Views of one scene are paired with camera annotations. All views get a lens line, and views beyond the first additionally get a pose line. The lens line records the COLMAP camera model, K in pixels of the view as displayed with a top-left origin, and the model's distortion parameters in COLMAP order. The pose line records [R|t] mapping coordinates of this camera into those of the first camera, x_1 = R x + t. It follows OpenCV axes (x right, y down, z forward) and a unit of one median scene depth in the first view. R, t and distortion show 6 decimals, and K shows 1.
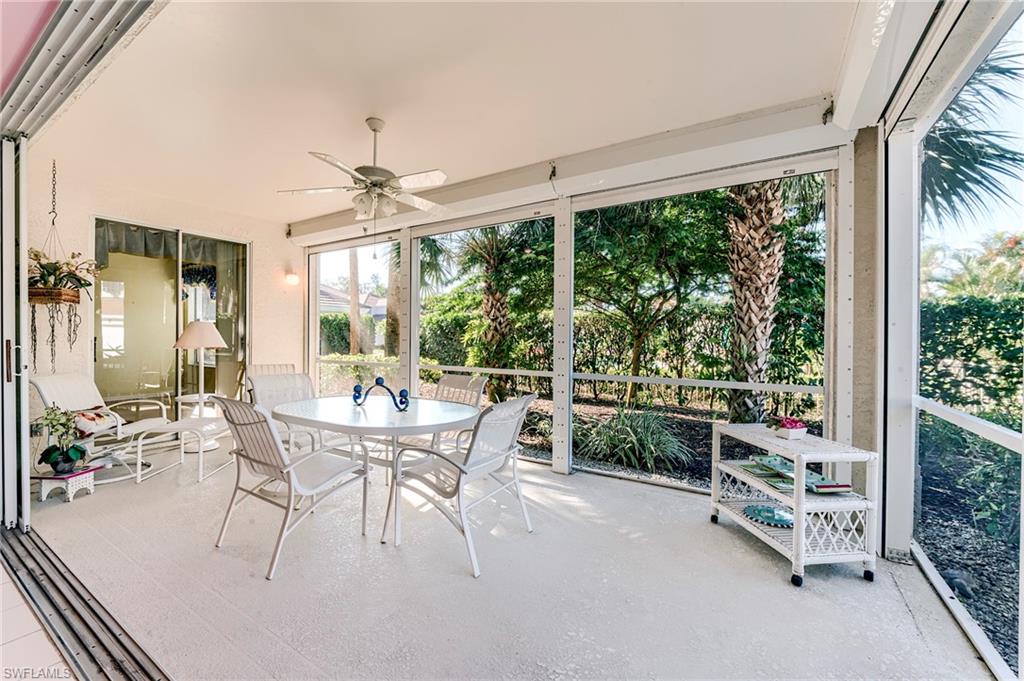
lens RADIAL K [[409.3, 0, 512.4], [0, 409.3, 337.6], [0, 0, 1]] dist [-0.013991, -0.000477]
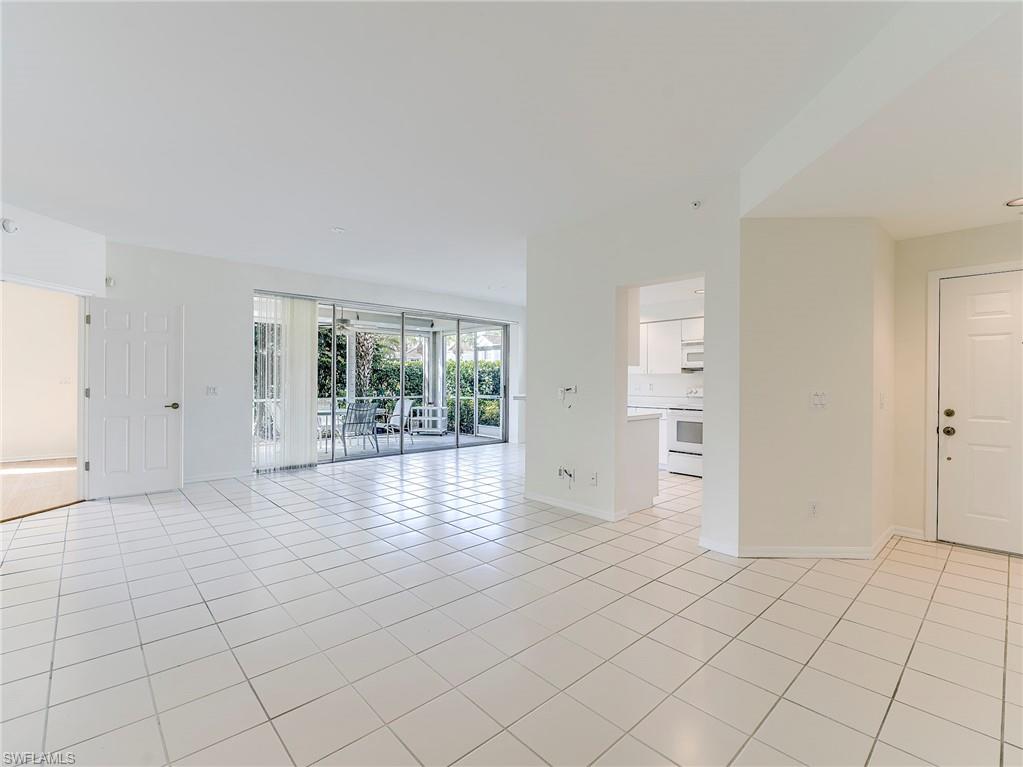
lens RADIAL K [[465.1, 0, 516.1], [0, 465.1, 379.4], [0, 0, 1]] dist [0.003380, -0.007871]
pose [[0.254204, -0.000947, 0.967150, -1.719640], [-0.003032, 0.999994, 0.001776, -0.018496], [-0.967146, -0.003384, 0.254199, -0.480424]]
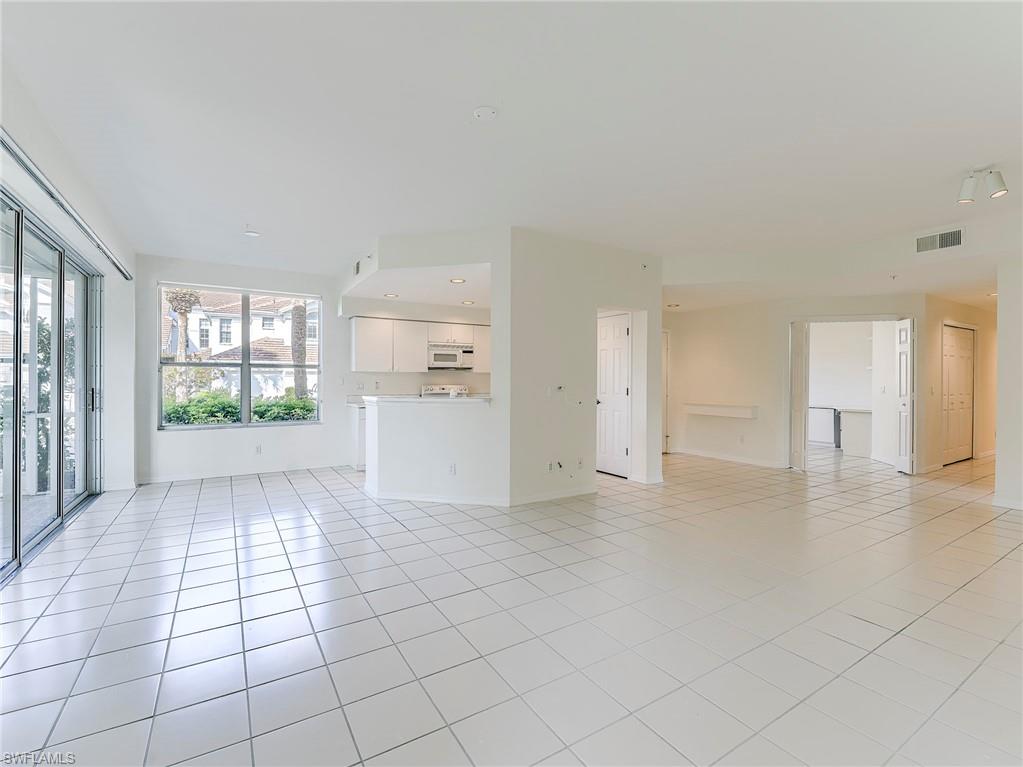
lens RADIAL K [[465.1, 0, 511.6], [0, 465.1, 382.6], [0, 0, 1]] dist [0.003380, -0.007871]
pose [[-0.898422, -0.010512, 0.439008, -1.170032], [-0.006390, 0.999921, 0.010867, -0.020156], [-0.439087, 0.006958, -0.898418, 0.560429]]
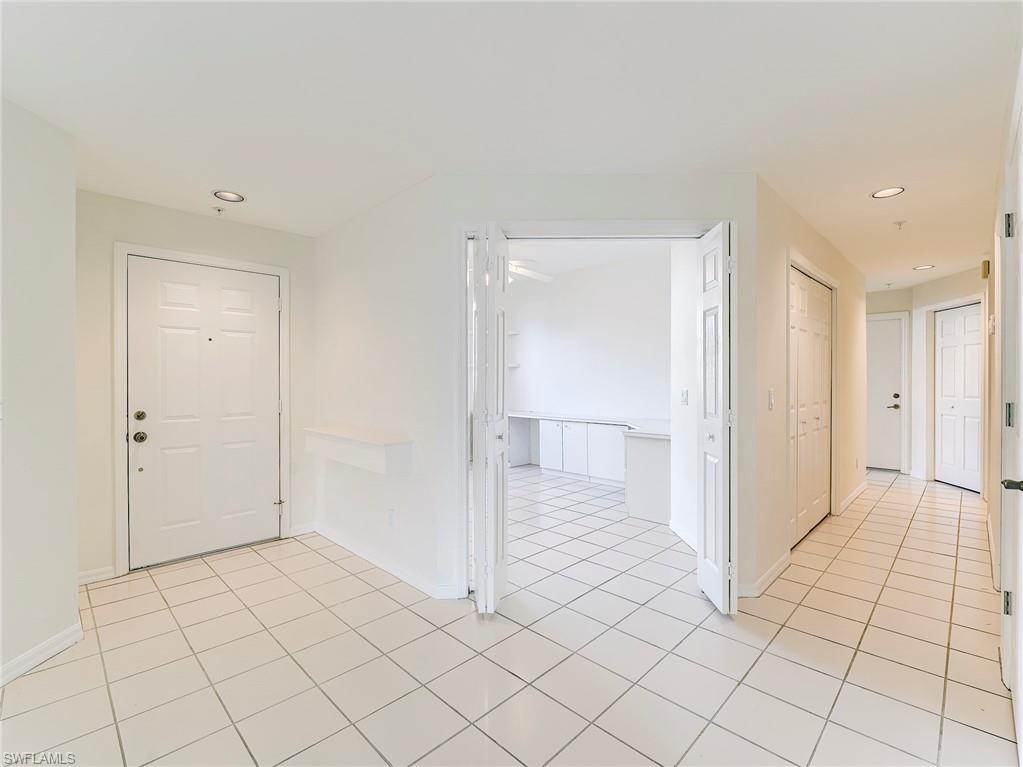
lens RADIAL K [[465.1, 0, 510.4], [0, 465.1, 381.4], [0, 0, 1]] dist [0.003380, -0.007871]
pose [[-0.975200, -0.004656, 0.221275, -1.462207], [-0.003281, 0.999973, 0.006580, -0.017812], [-0.221299, 0.005691, -0.975189, -0.460183]]
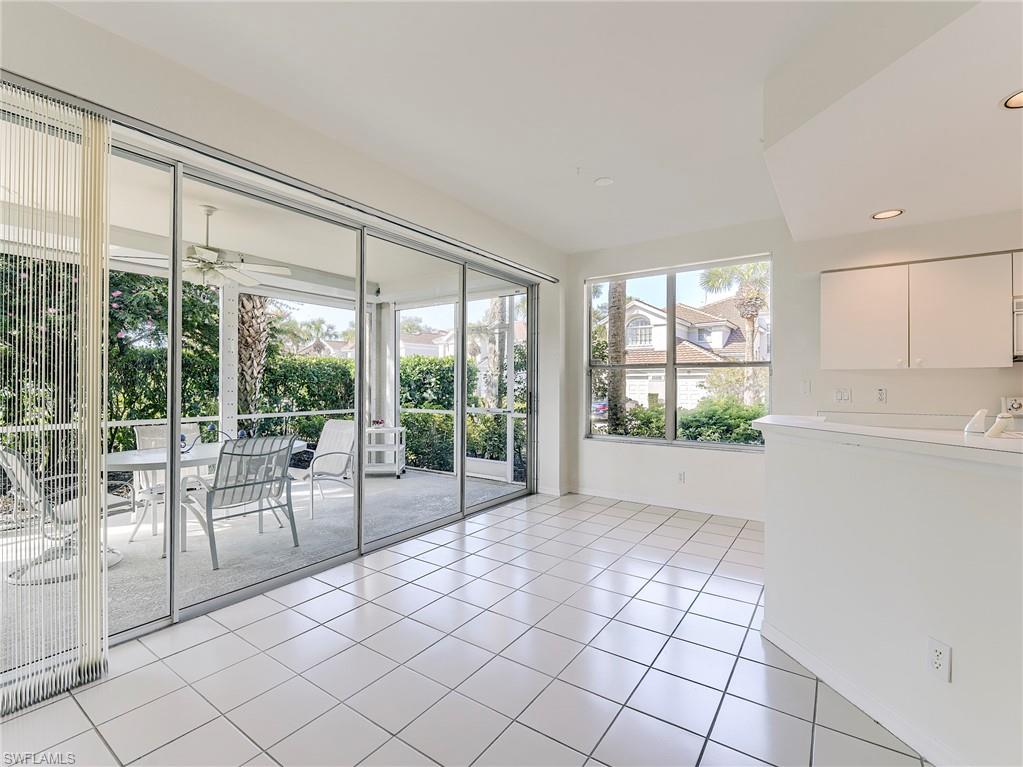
lens RADIAL K [[465.1, 0, 513.9], [0, 465.1, 378.6], [0, 0, 1]] dist [0.003380, -0.007871]
pose [[0.045115, 0.006218, 0.998962, -0.965066], [-0.001464, 0.999980, -0.006159, -0.014703], [-0.998981, -0.001185, 0.045123, 0.038036]]
